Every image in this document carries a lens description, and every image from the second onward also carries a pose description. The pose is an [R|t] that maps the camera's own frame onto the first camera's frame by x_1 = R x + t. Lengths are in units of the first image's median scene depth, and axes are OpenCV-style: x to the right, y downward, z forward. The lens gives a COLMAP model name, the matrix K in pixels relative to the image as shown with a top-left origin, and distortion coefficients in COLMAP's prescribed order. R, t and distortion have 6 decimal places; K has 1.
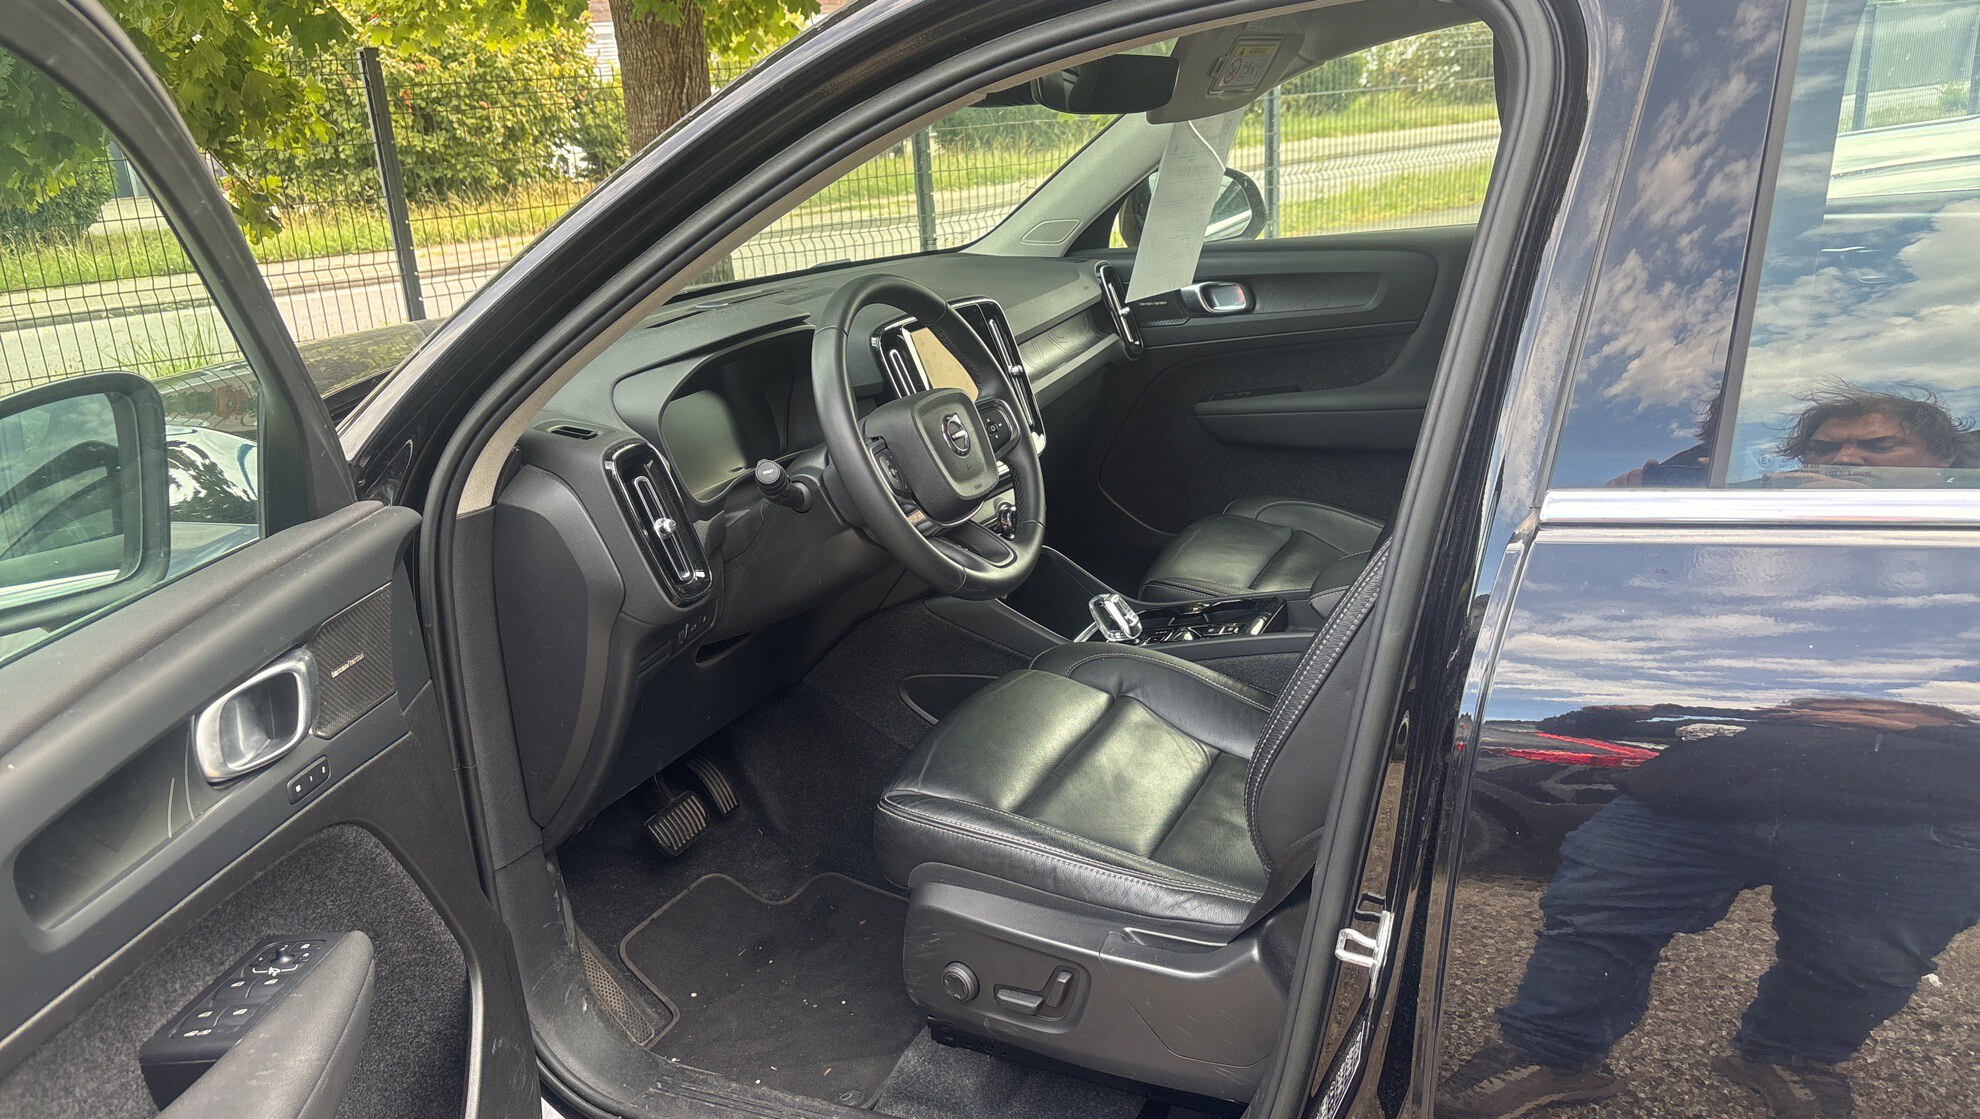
lens RADIAL K [[1493.0, 0, 990.0], [0, 1493.0, 559.5], [0, 0, 1]] dist [0.051836, -0.007664]
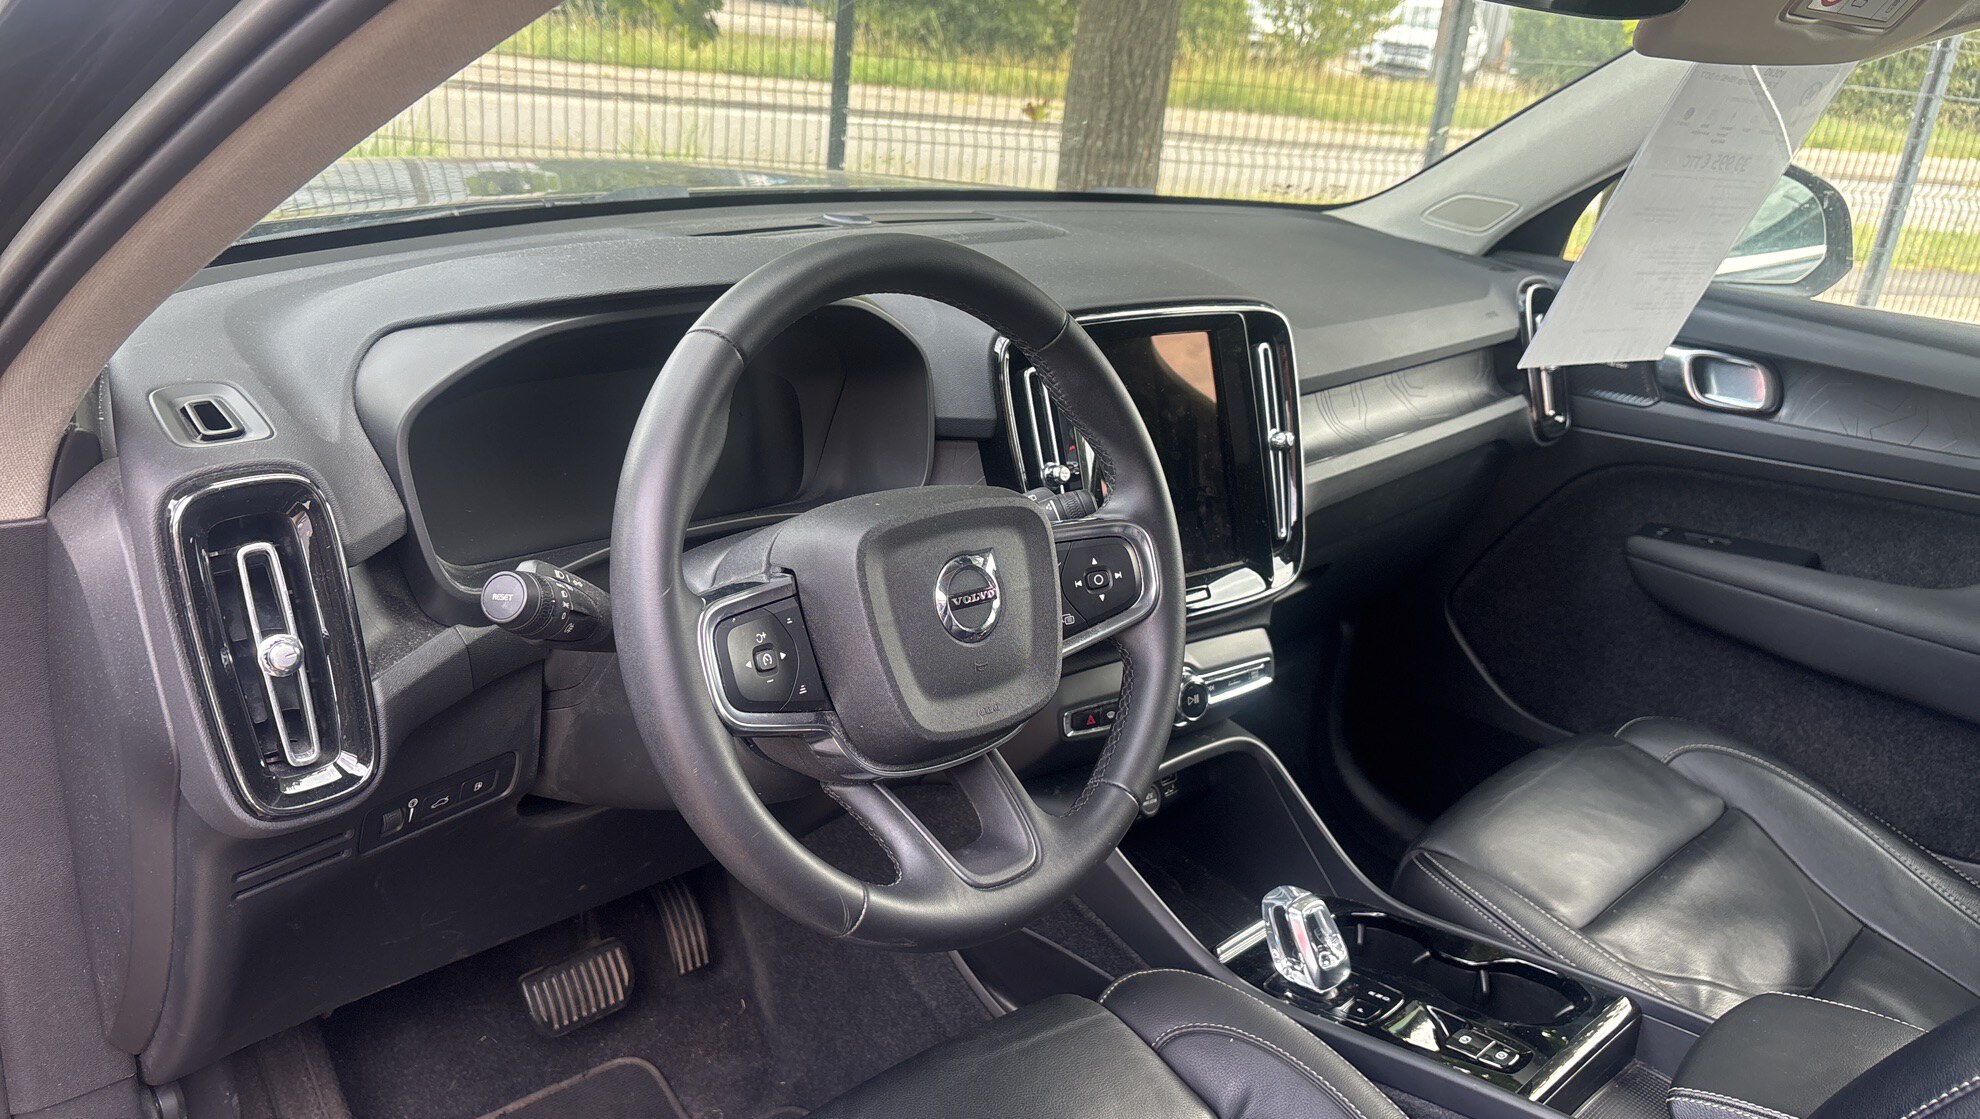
lens RADIAL K [[1487.7, 0, 990.0], [0, 1487.7, 559.5], [0, 0, 1]] dist [-0.007179, 0.000376]
pose [[0.918894, 0.273330, -0.284471, 0.074421], [-0.254374, 0.961676, 0.102338, -0.093791], [0.301541, -0.021676, 0.953207, 0.351989]]
